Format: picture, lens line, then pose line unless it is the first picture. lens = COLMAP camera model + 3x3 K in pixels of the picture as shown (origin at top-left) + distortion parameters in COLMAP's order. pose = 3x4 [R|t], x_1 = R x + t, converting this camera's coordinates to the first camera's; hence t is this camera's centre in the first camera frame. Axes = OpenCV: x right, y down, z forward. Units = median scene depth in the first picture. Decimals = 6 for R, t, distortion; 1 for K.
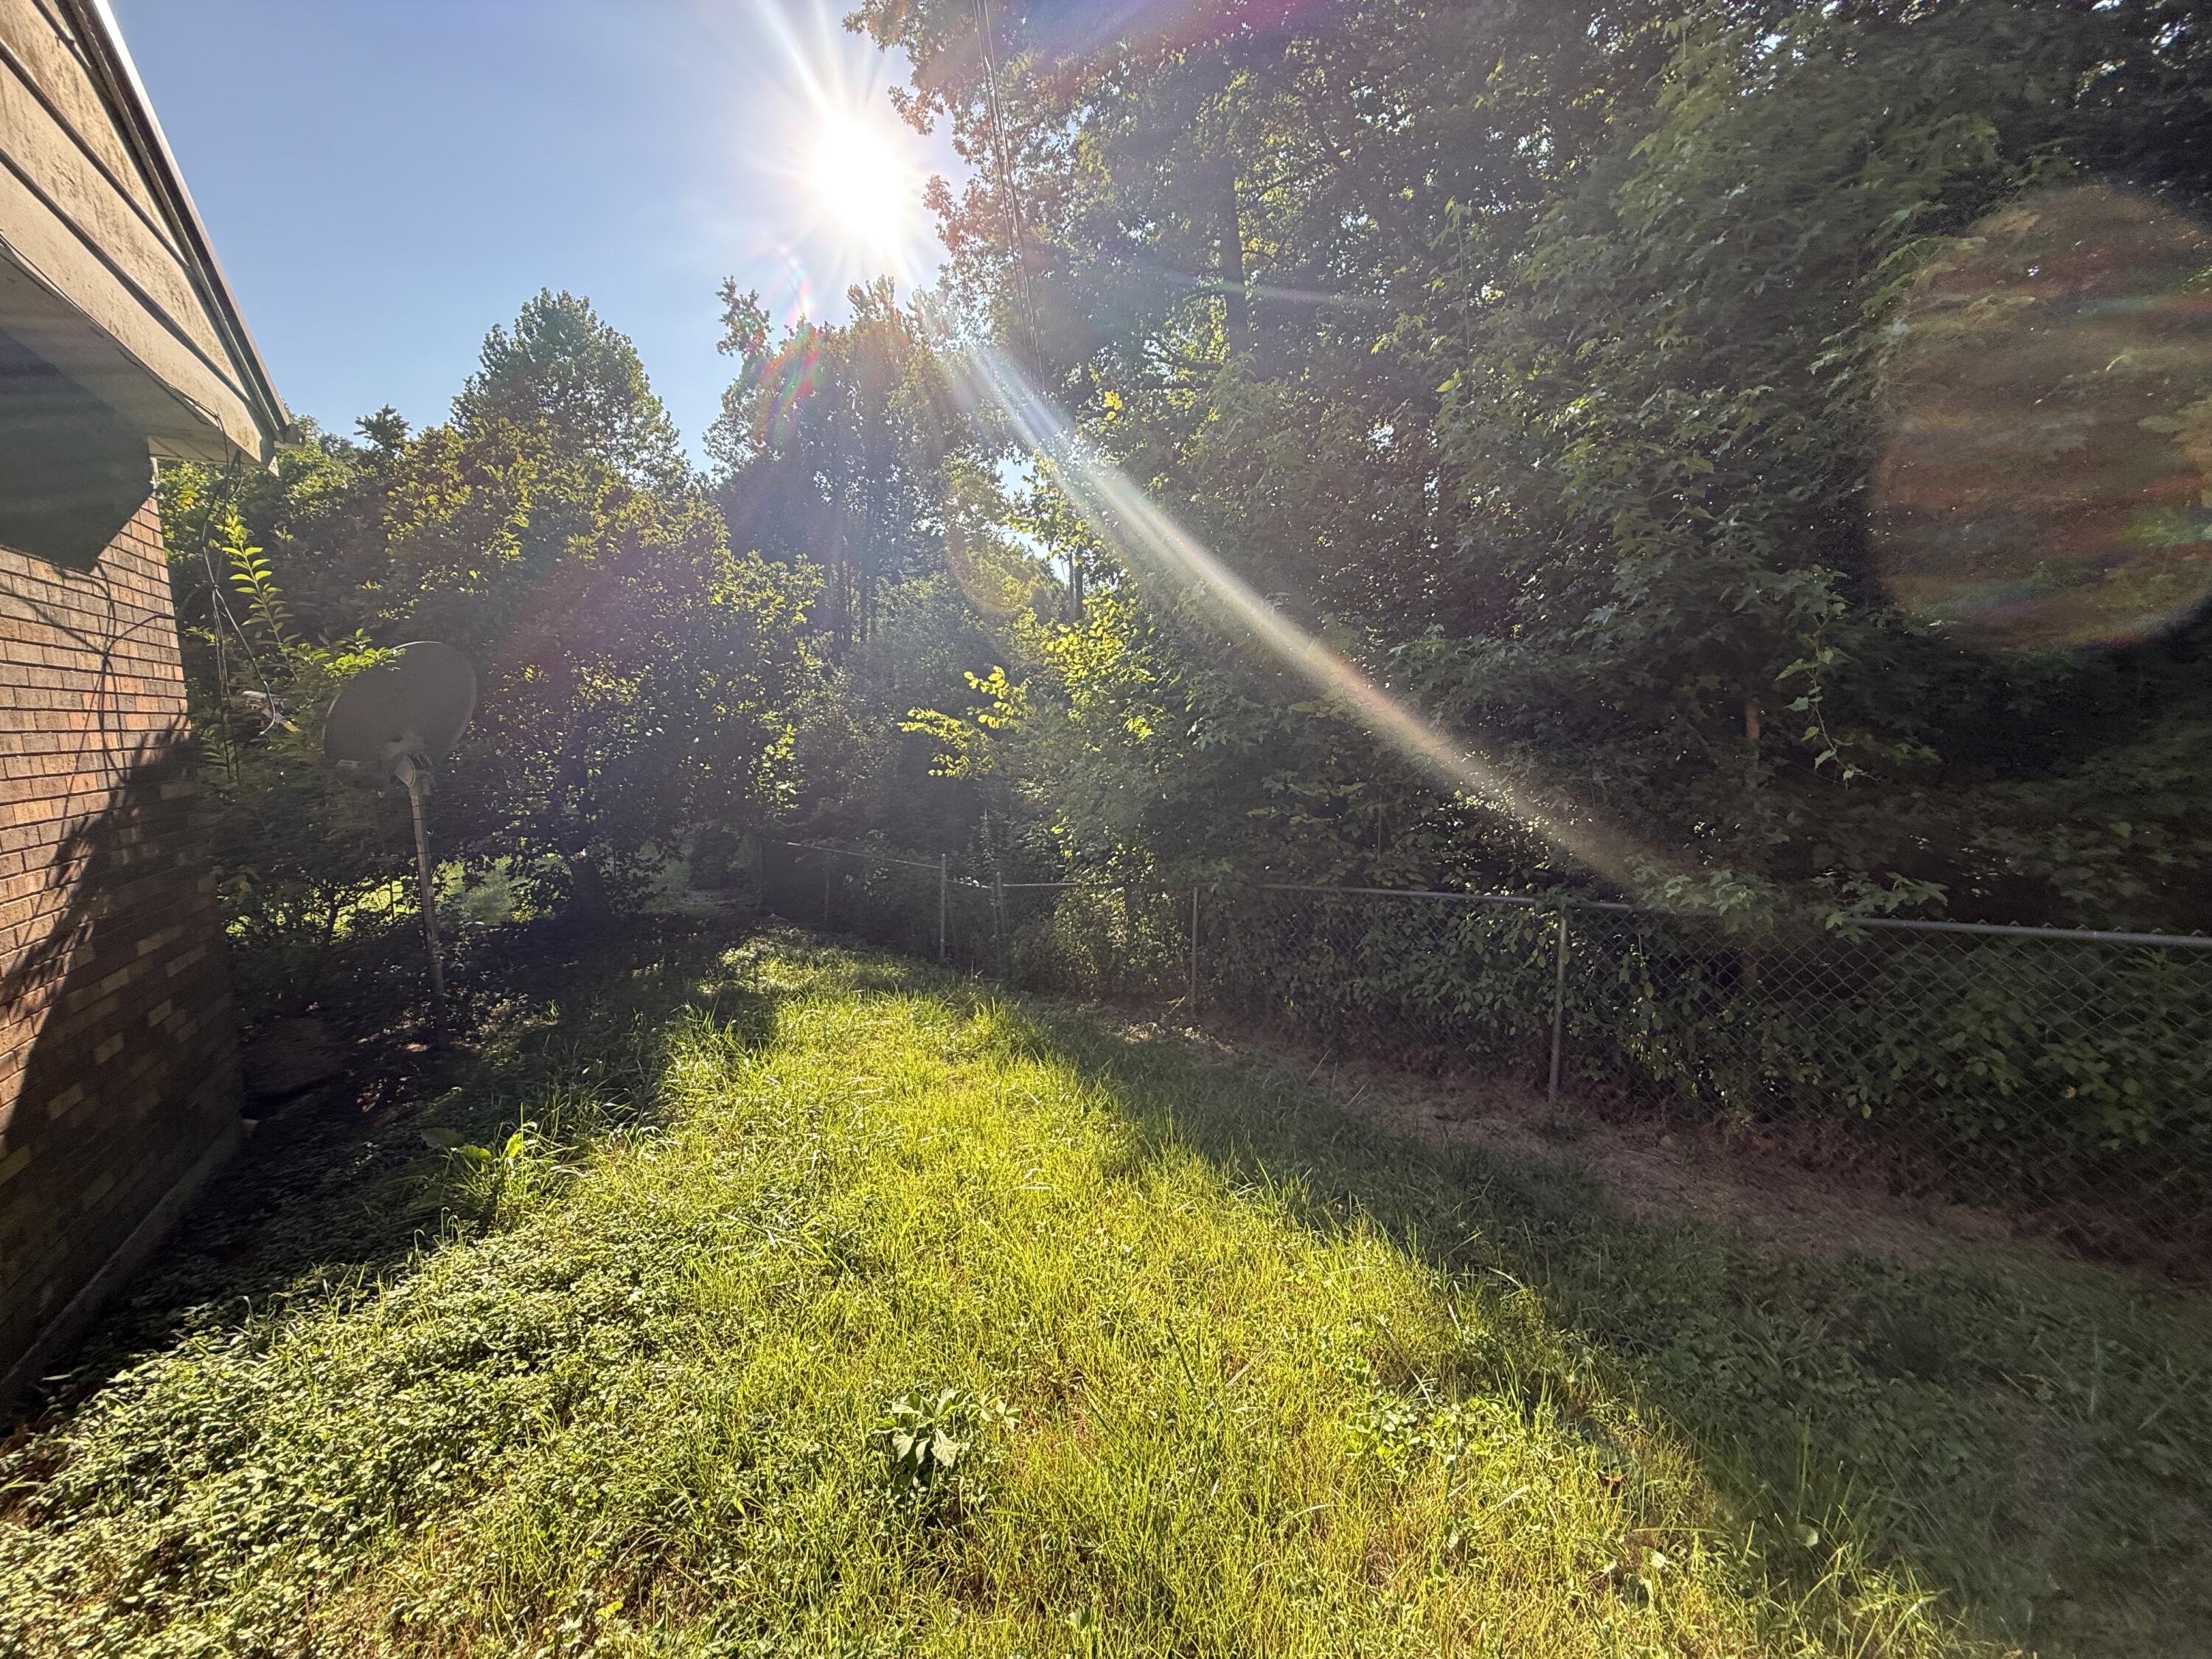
lens RADIAL K [[876.1, 0, 1099.1], [0, 876.1, 823.7], [0, 0, 1]] dist [0.001179, 0.000505]
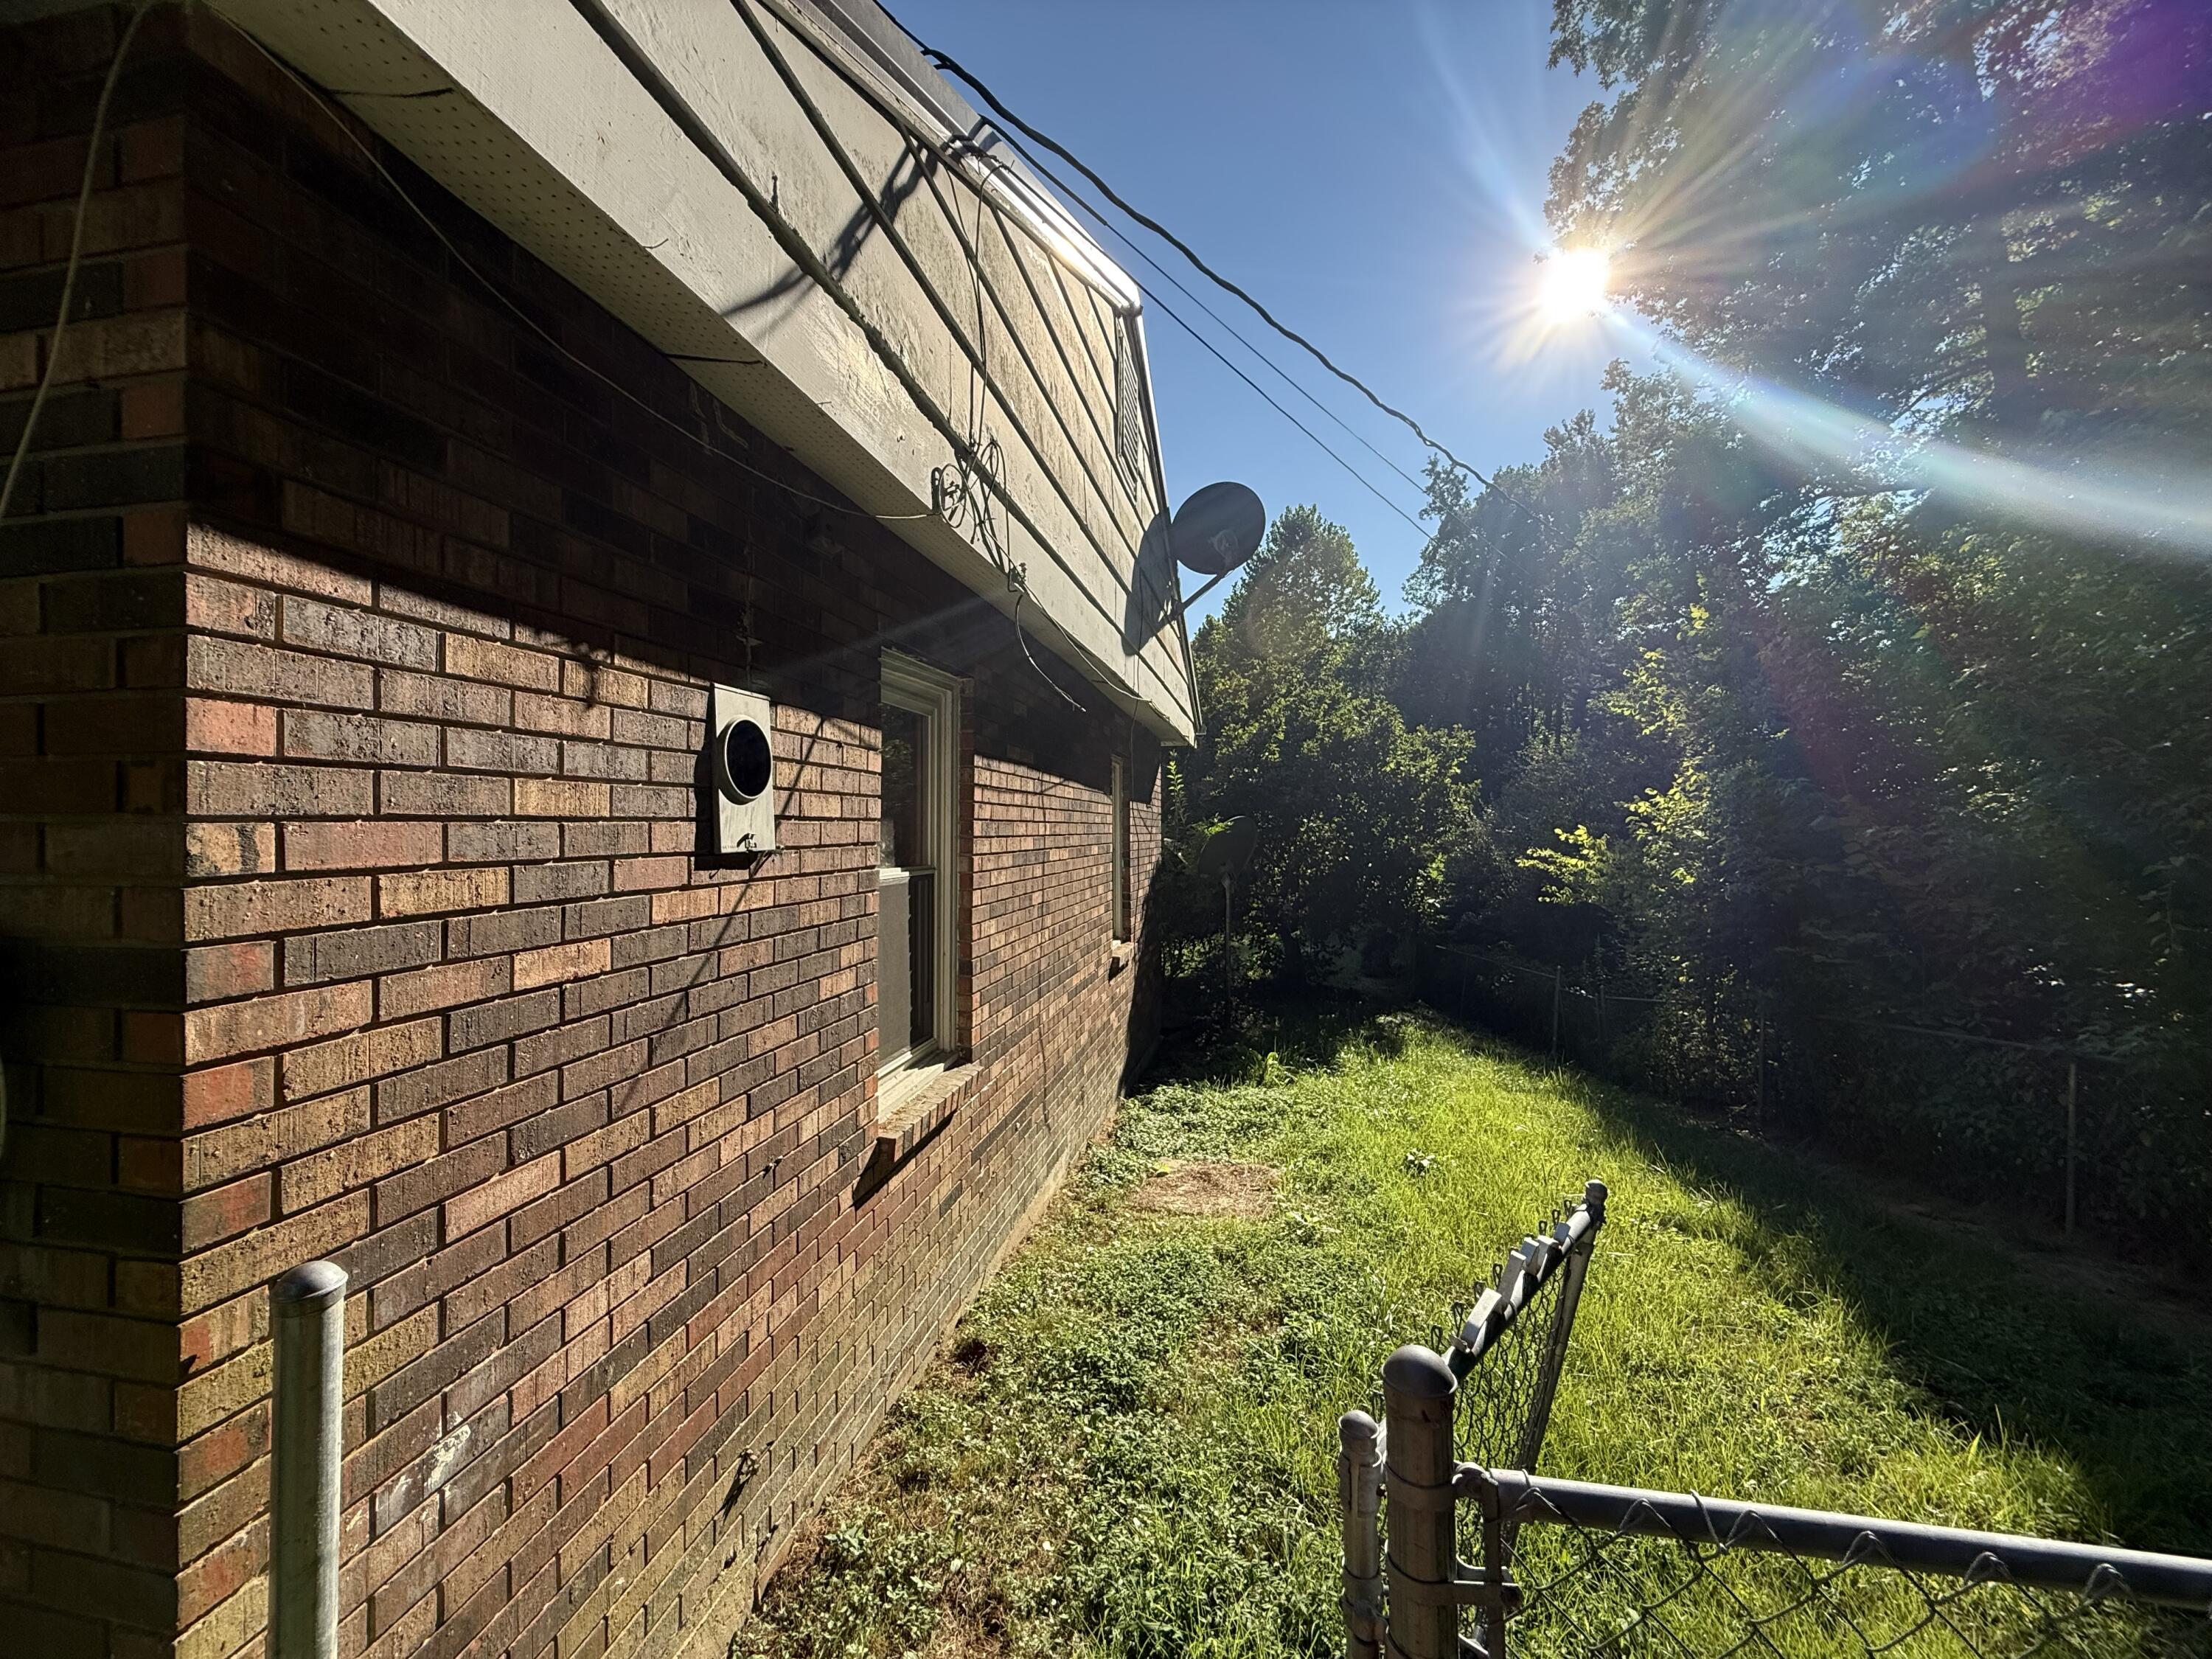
lens RADIAL K [[876.1, 0, 1099.1], [0, 876.1, 823.7], [0, 0, 1]] dist [0.001179, 0.000505]
pose [[0.738266, 0.012044, -0.674403, 0.183660], [-0.097169, 0.991310, -0.088668, 0.009077], [0.667474, 0.130991, 0.733021, -0.365047]]
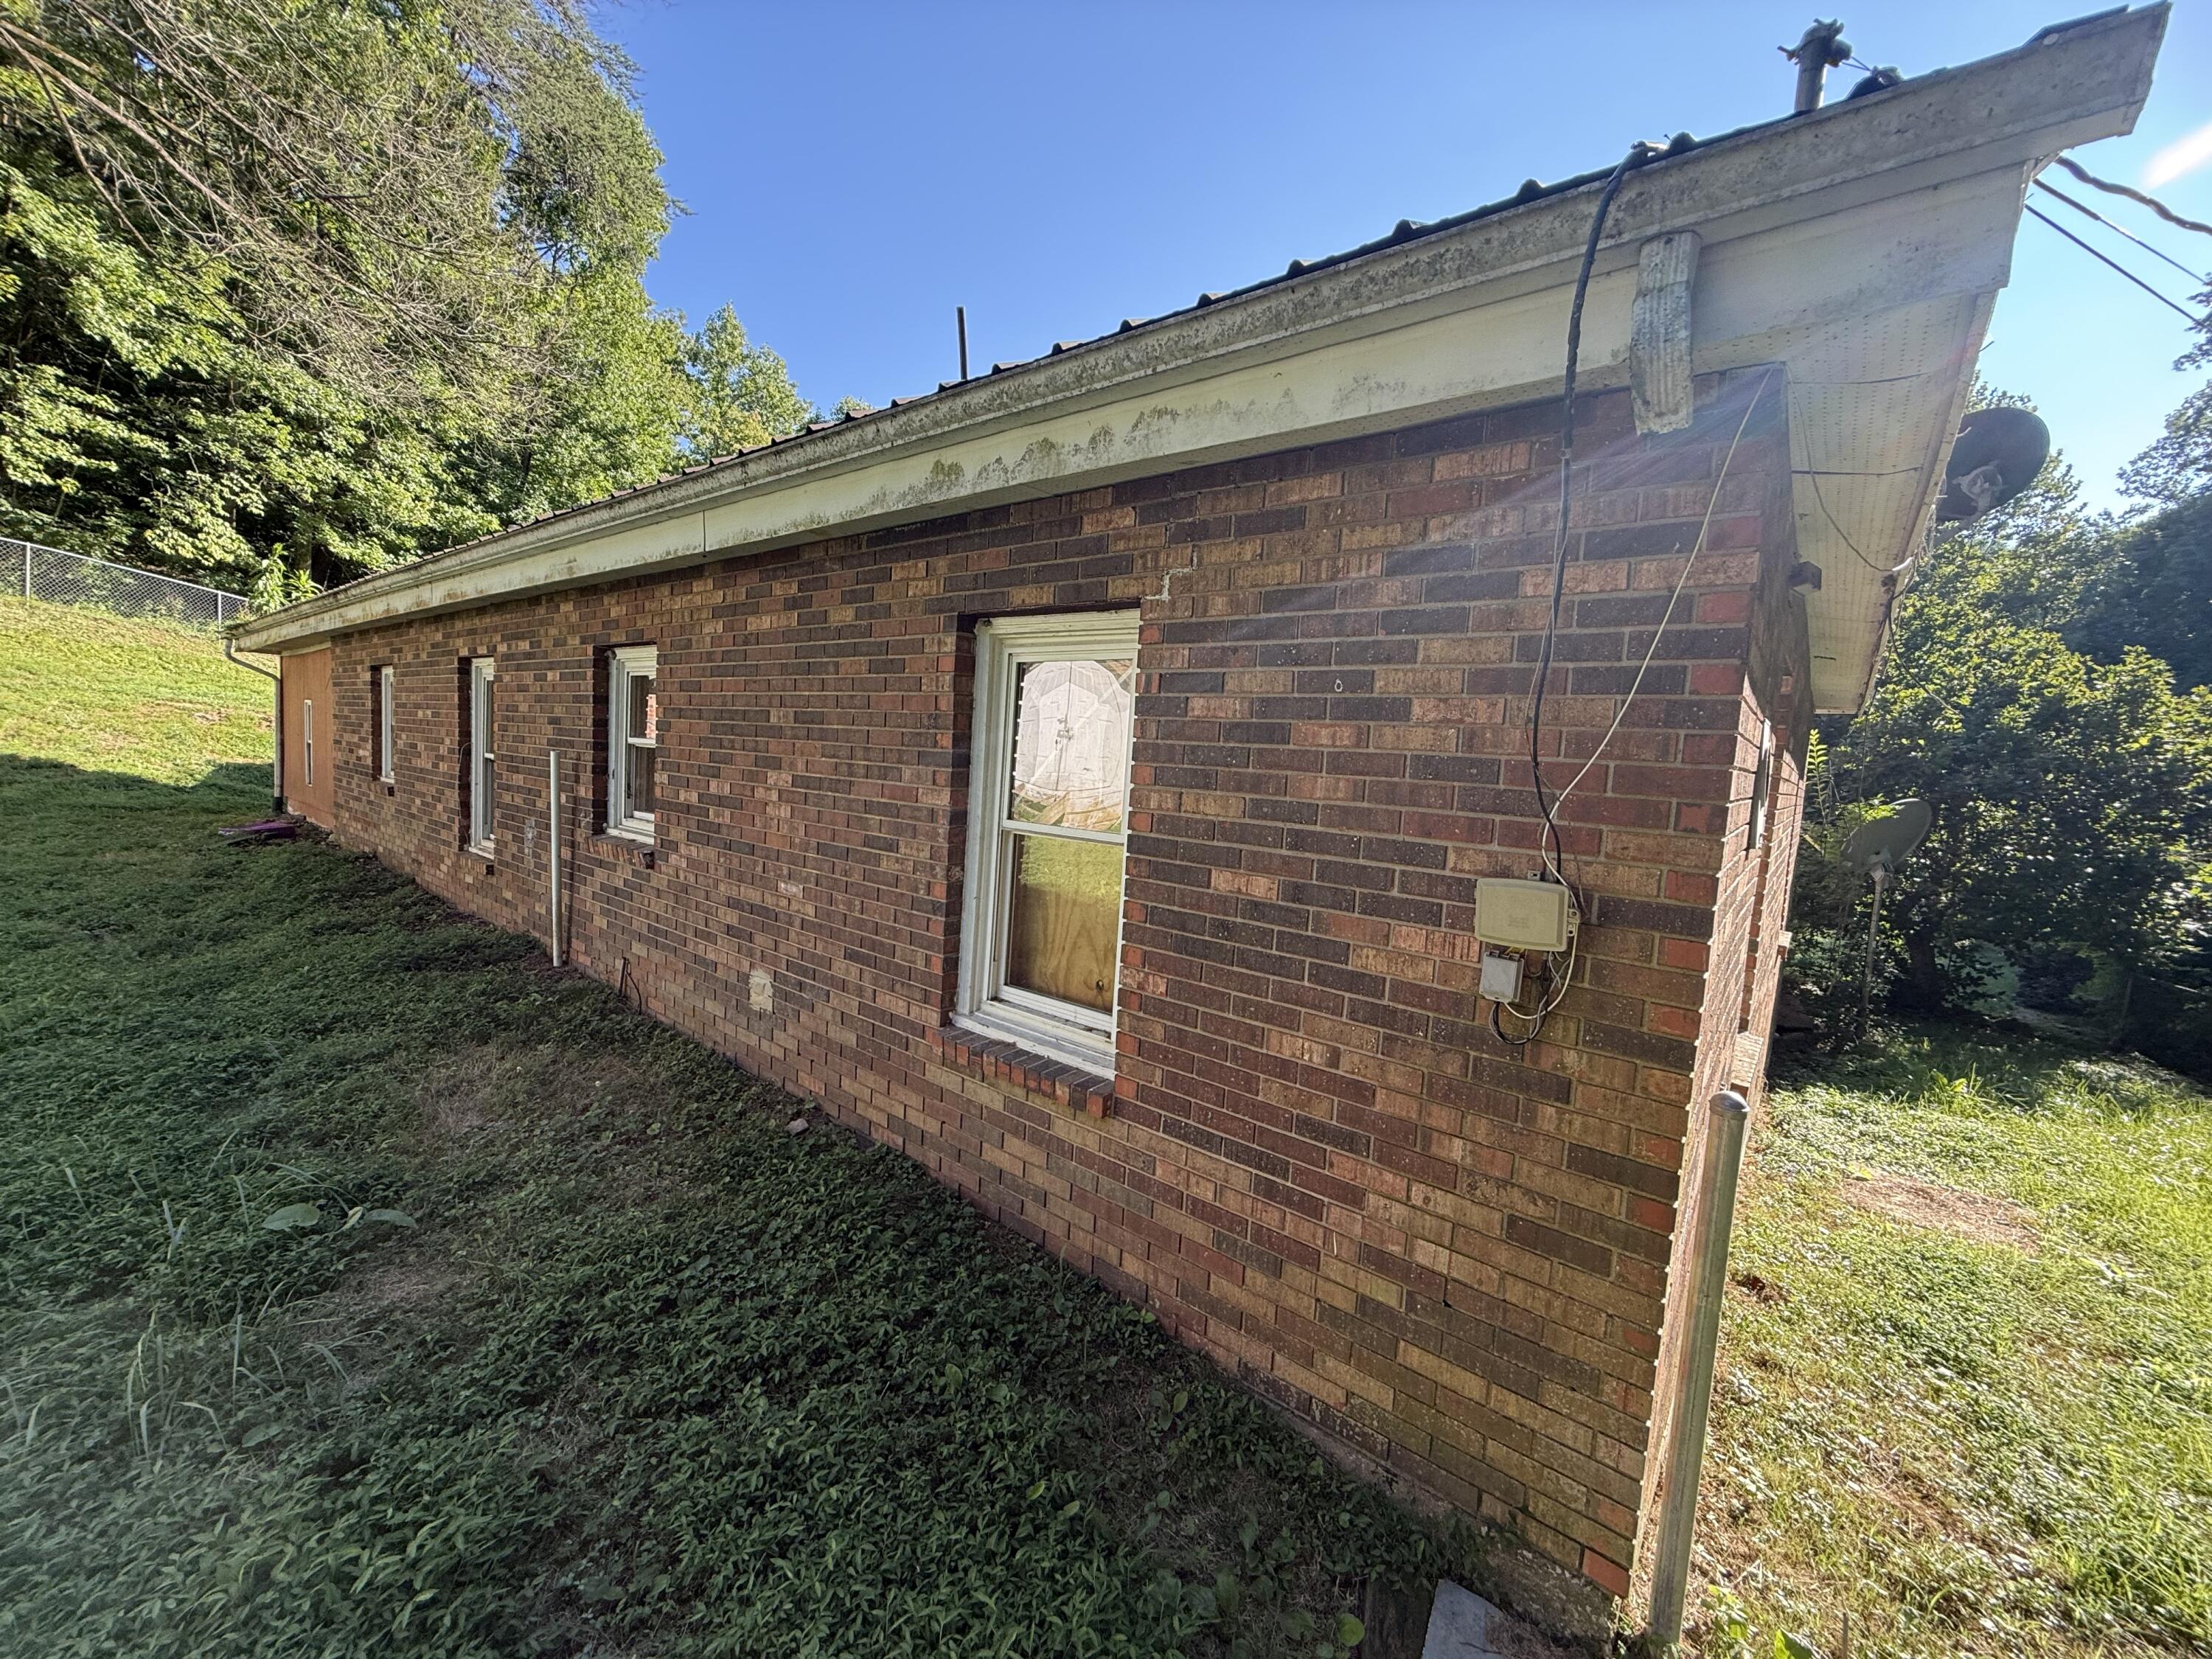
lens RADIAL K [[876.1, 0, 1099.1], [0, 876.1, 823.7], [0, 0, 1]] dist [0.001179, 0.000505]
pose [[0.332973, 0.111396, -0.936333, 0.162953], [-0.184756, 0.981457, 0.051062, 0.022733], [0.924659, 0.155991, 0.347379, -0.559194]]
